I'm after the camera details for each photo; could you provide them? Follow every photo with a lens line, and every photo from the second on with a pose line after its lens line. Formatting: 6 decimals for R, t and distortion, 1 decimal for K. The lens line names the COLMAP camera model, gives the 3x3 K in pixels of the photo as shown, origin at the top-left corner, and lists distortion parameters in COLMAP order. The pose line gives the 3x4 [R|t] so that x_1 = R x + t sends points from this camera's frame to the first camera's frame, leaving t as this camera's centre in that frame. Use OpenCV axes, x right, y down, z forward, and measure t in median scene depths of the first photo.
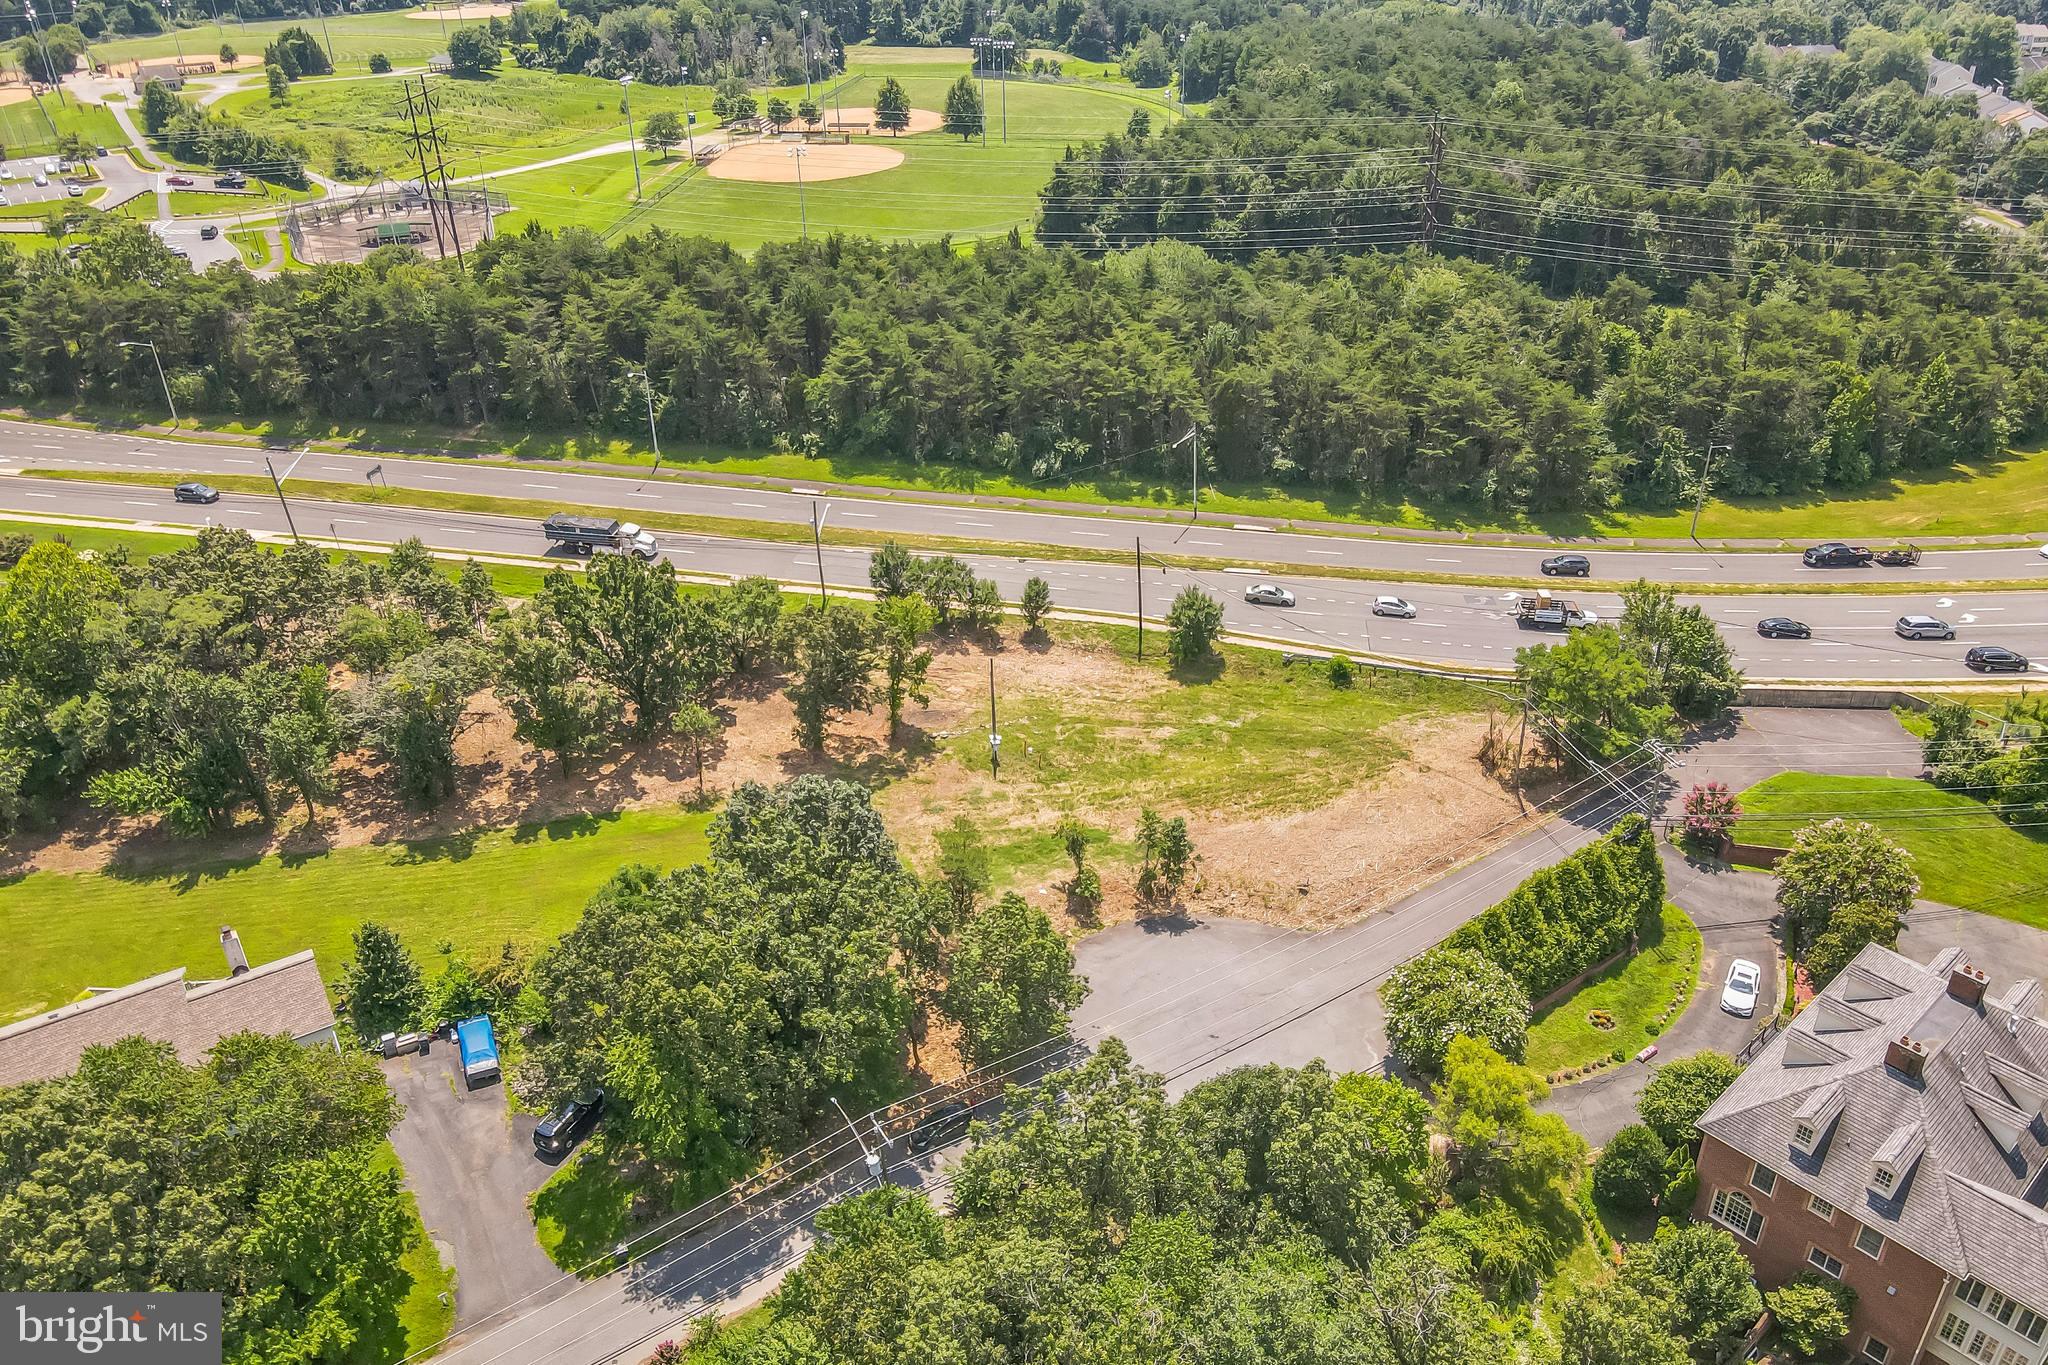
lens RADIAL K [[1515.1, 0, 1024.0], [0, 1515.1, 682.5], [0, 0, 1]] dist [-0.027384, 0.081418]
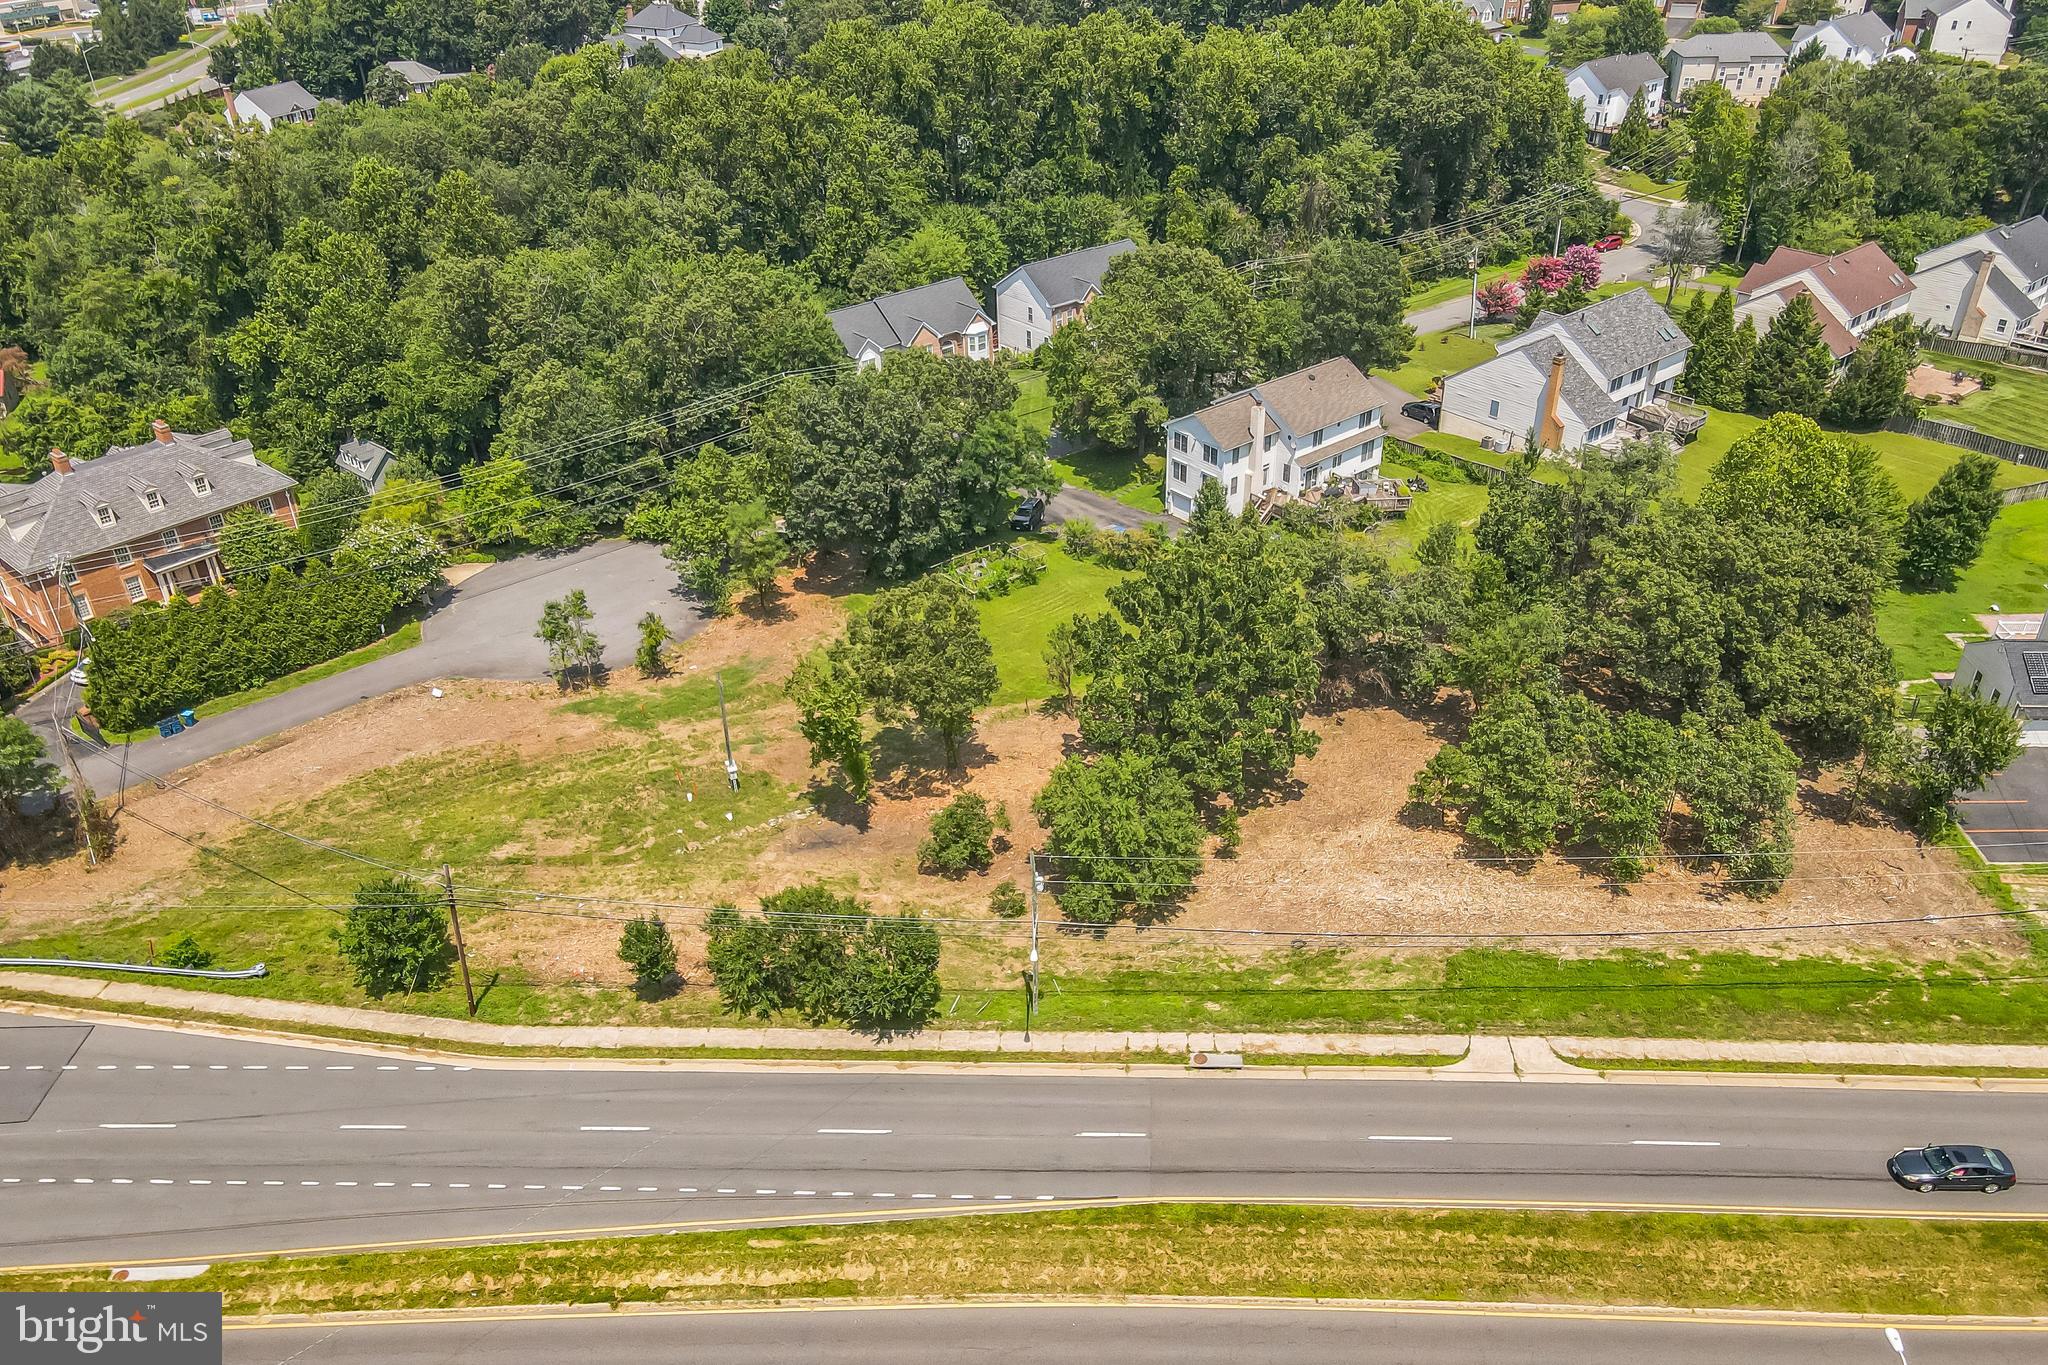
lens RADIAL K [[1513.2, 0, 1031.0], [0, 1513.2, 677.6], [0, 0, 1]] dist [-0.005433, 0.029535]
pose [[-0.990655, 0.099556, -0.093231, -0.094510], [-0.034922, 0.475619, 0.878958, -0.617551], [0.131848, 0.874000, -0.467697, 1.191487]]
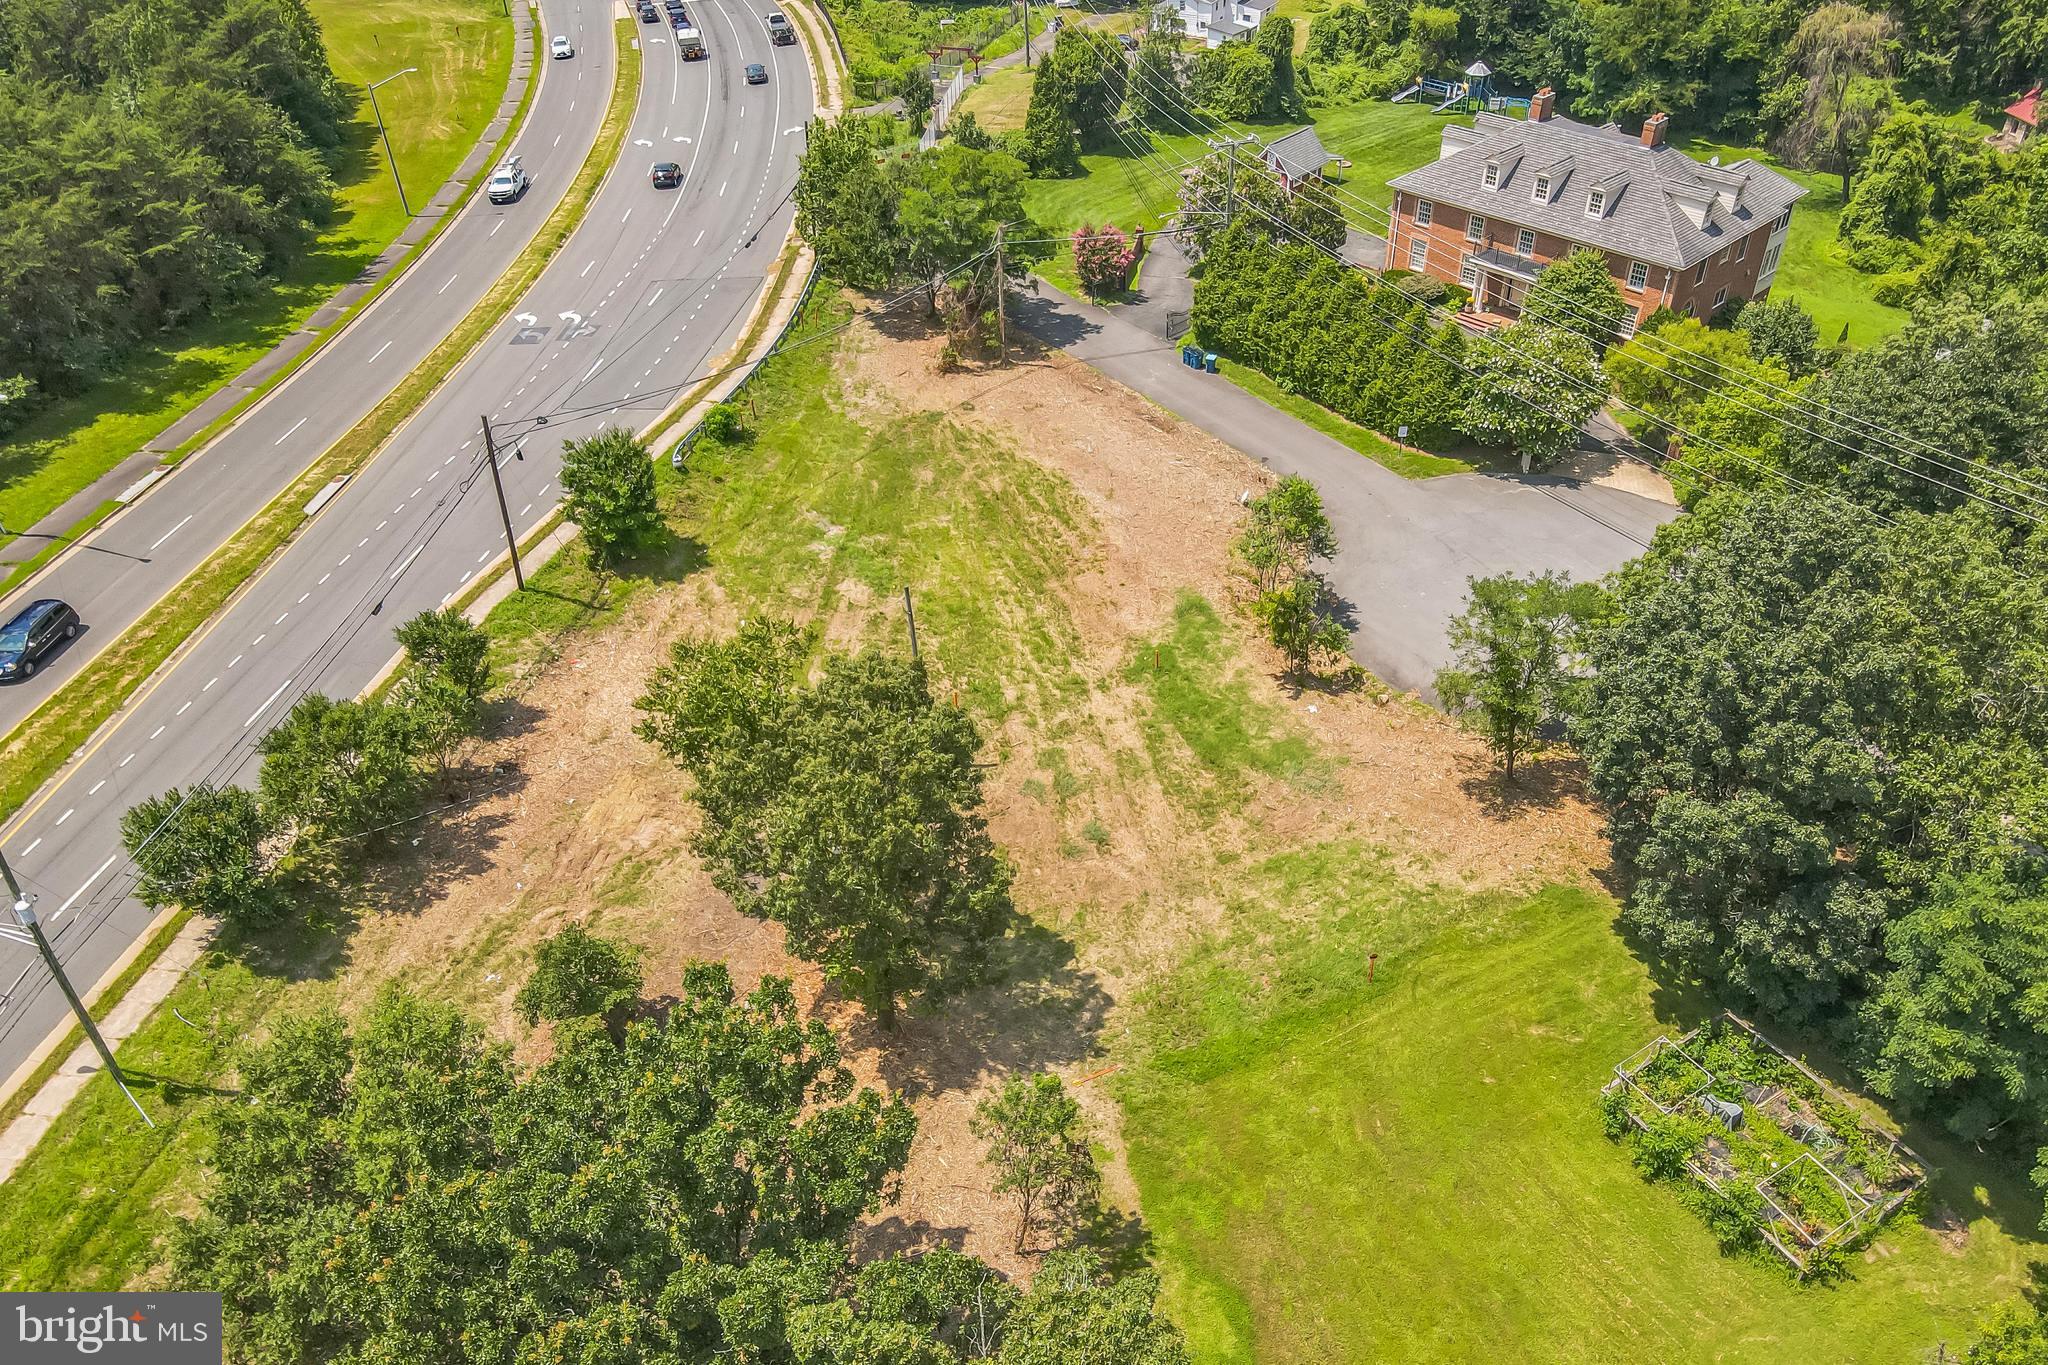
lens RADIAL K [[1513.2, 0, 1031.0], [0, 1513.2, 677.6], [0, 0, 1]] dist [-0.005433, 0.029535]
pose [[-0.020753, -0.588035, 0.808569, -0.371908], [0.519100, 0.684851, 0.511384, -0.192028], [-0.854462, 0.430341, 0.291036, 0.710935]]
